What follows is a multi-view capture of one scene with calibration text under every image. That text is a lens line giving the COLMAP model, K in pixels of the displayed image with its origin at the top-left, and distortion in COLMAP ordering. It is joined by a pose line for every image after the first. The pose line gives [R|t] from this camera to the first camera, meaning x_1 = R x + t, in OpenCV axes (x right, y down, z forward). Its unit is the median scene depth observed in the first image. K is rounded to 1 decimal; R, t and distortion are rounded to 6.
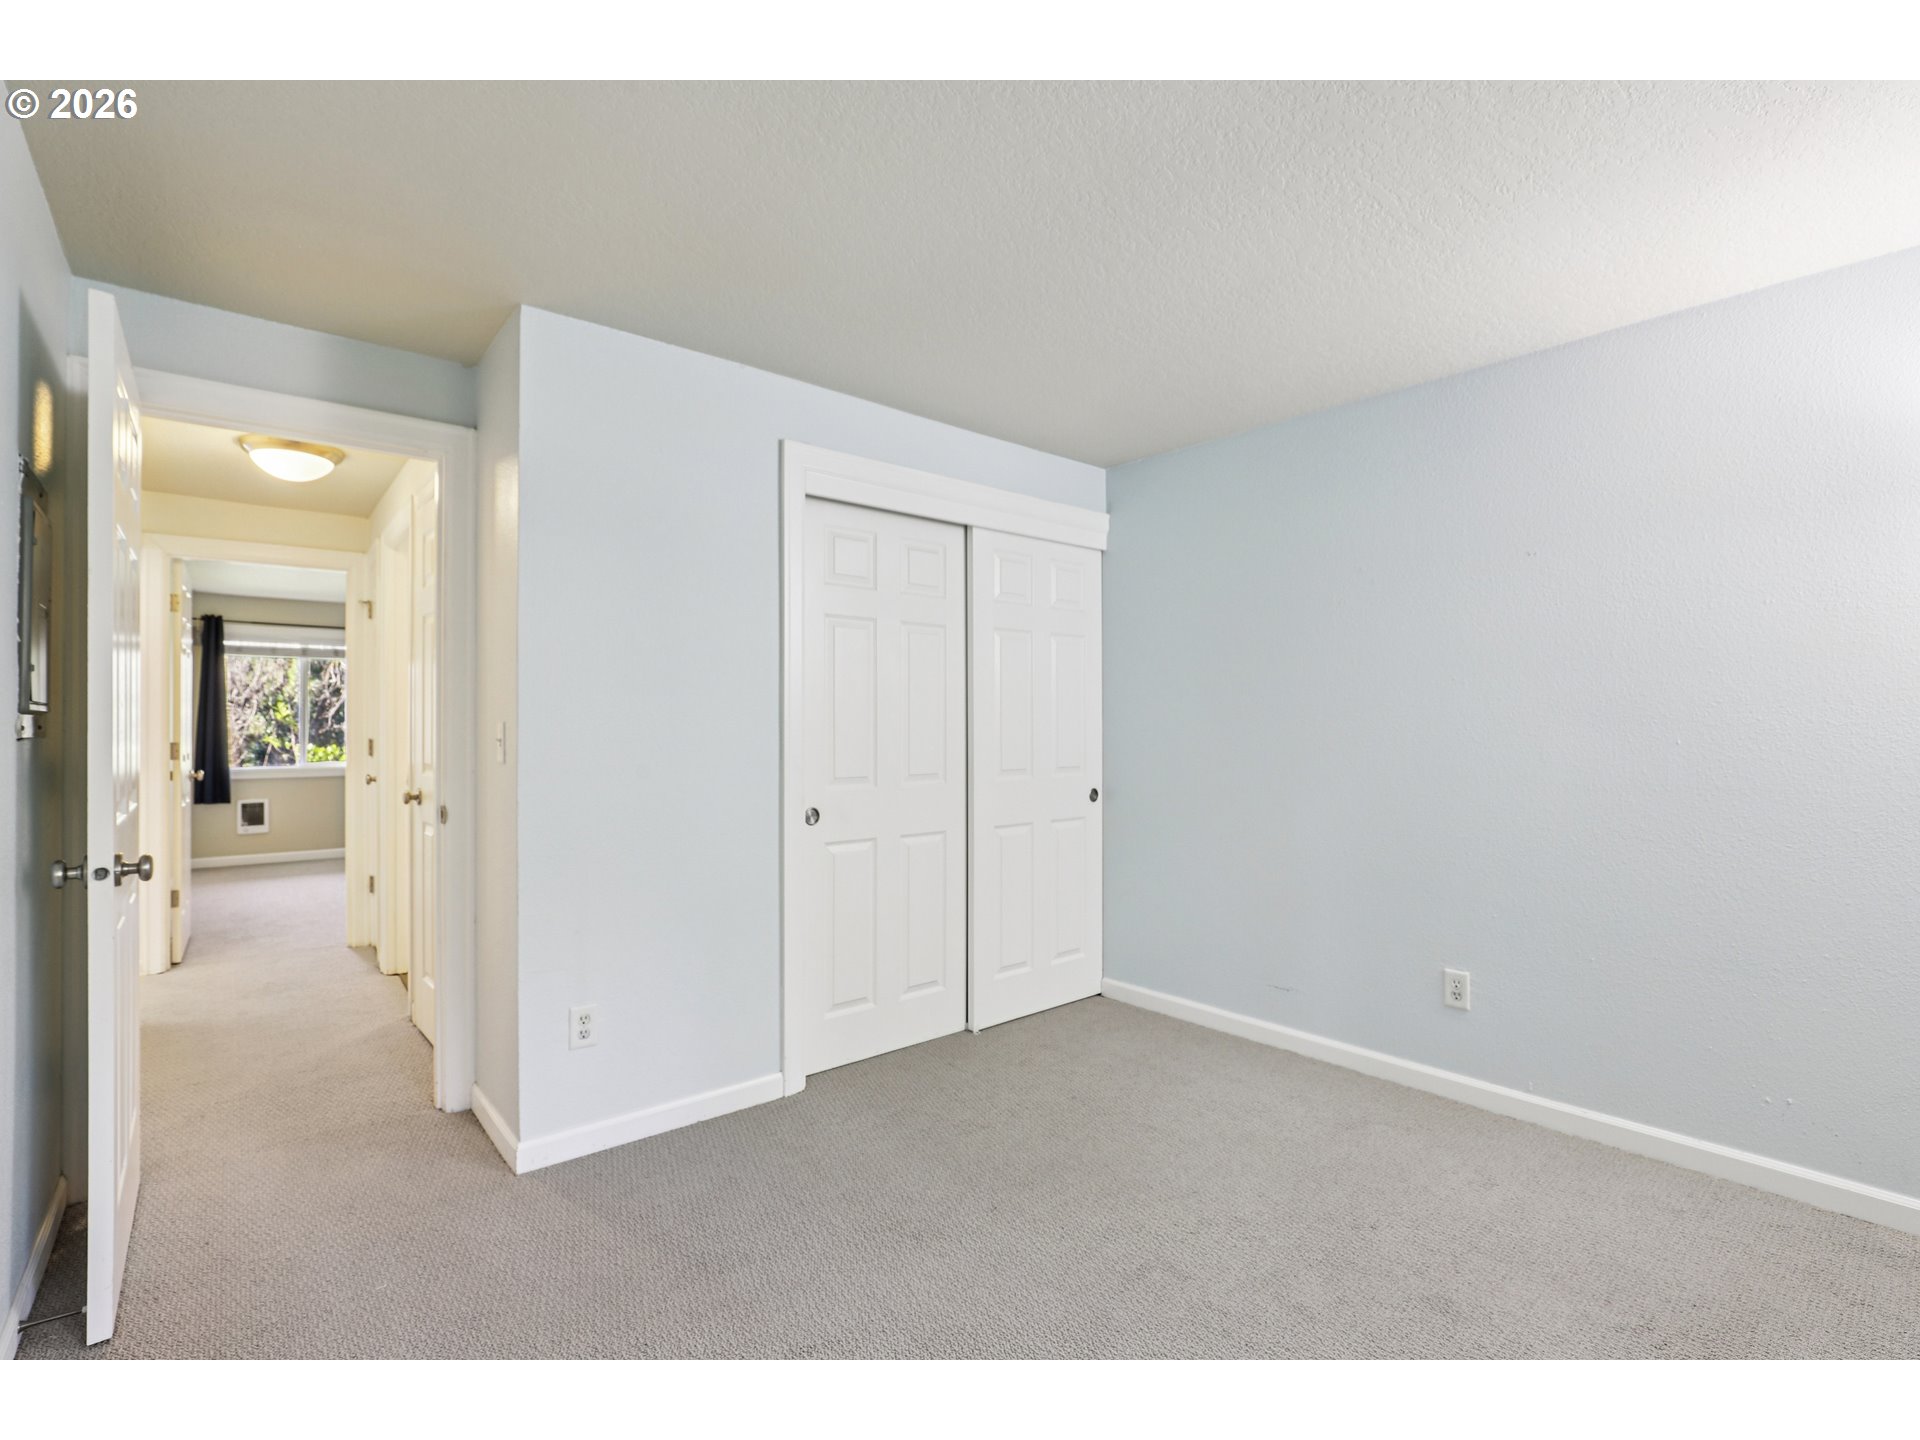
lens RADIAL K [[927.8, 0, 952.8], [0, 927.8, 727.0], [0, 0, 1]] dist [-0.010310, 0.000597]
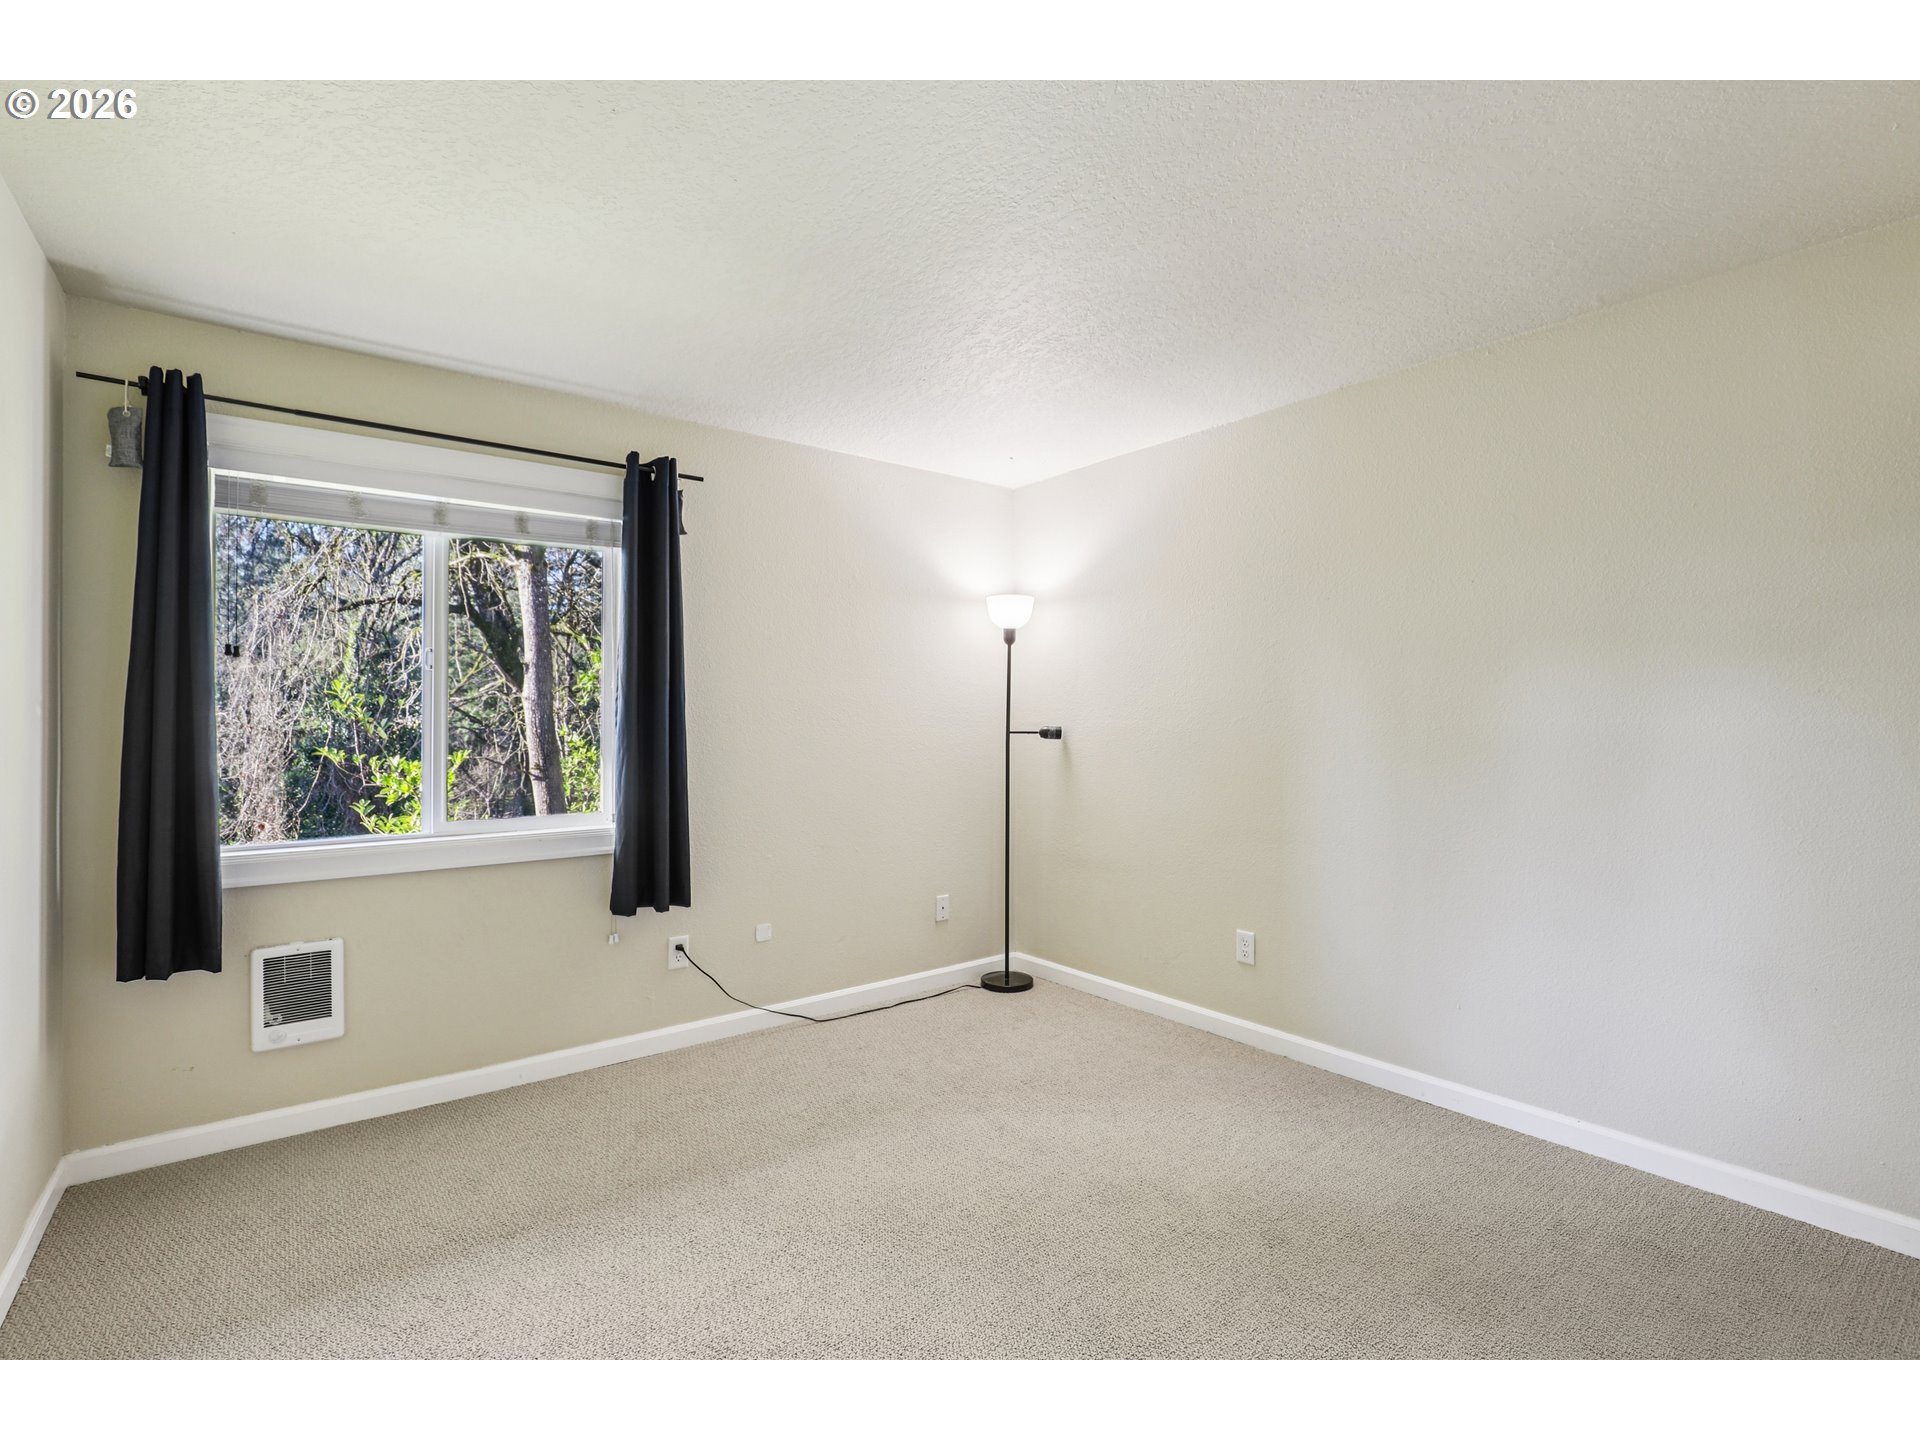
lens RADIAL K [[905.2, 0, 957.2], [0, 905.2, 713.2], [0, 0, 1]] dist [-0.019429, 0.005957]
pose [[0.999781, -0.006197, -0.020013, -0.517000], [0.006109, 0.999971, -0.004441, -0.001340], [0.020040, 0.004318, 0.999790, 0.685068]]
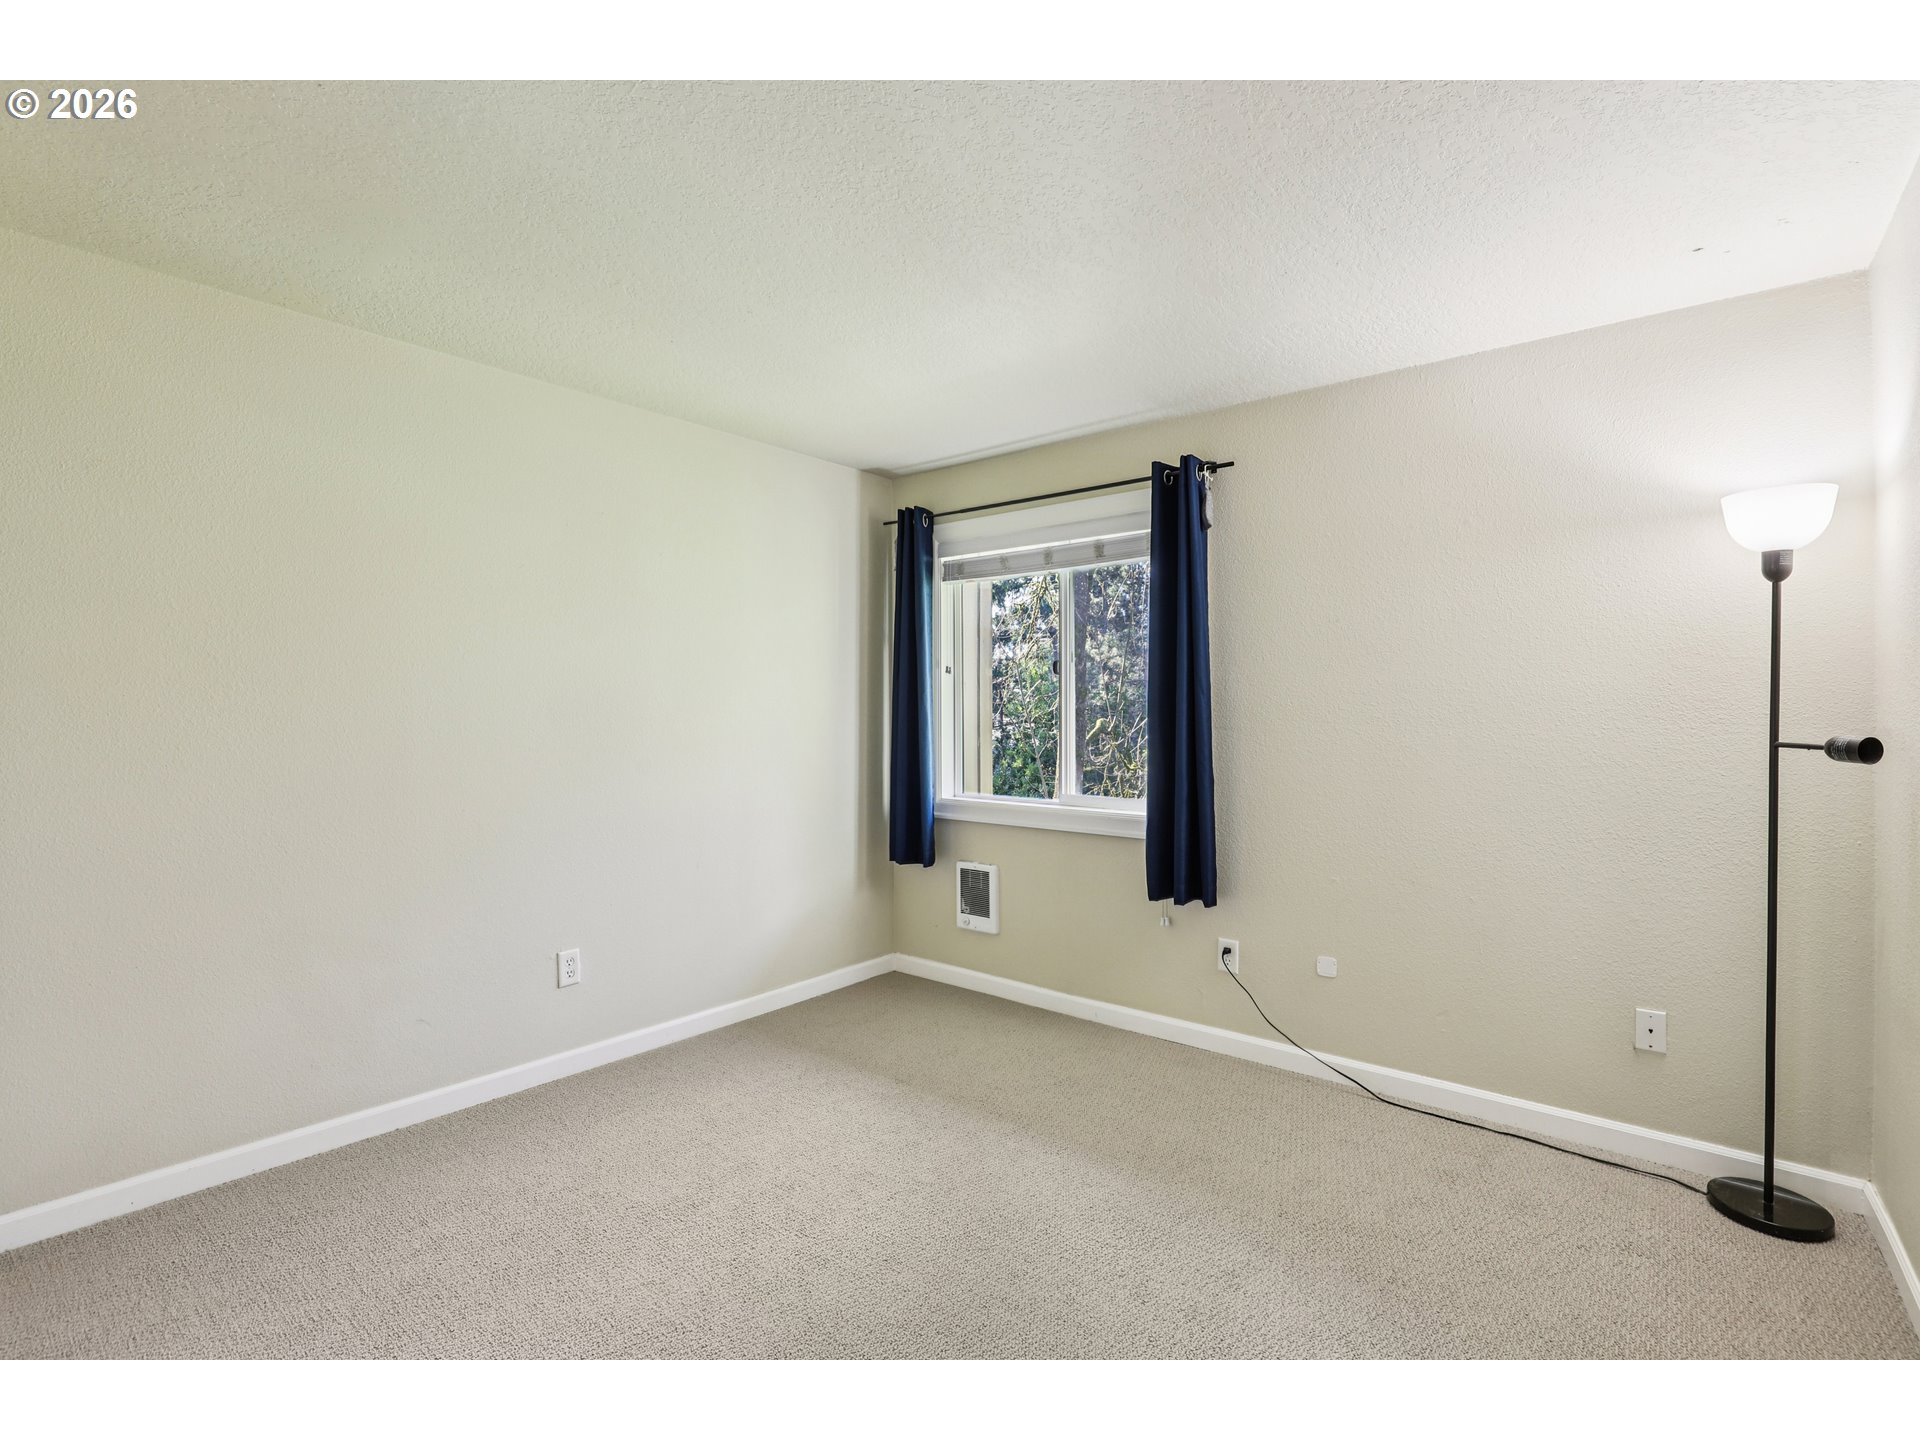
lens RADIAL K [[905.2, 0, 957.2], [0, 905.2, 713.2], [0, 0, 1]] dist [-0.019429, 0.005957]
pose [[0.191845, -0.005930, -0.981407, -0.281672], [-0.007734, 0.999942, -0.007554, 0.001648], [0.981395, 0.009039, 0.191788, 0.900725]]
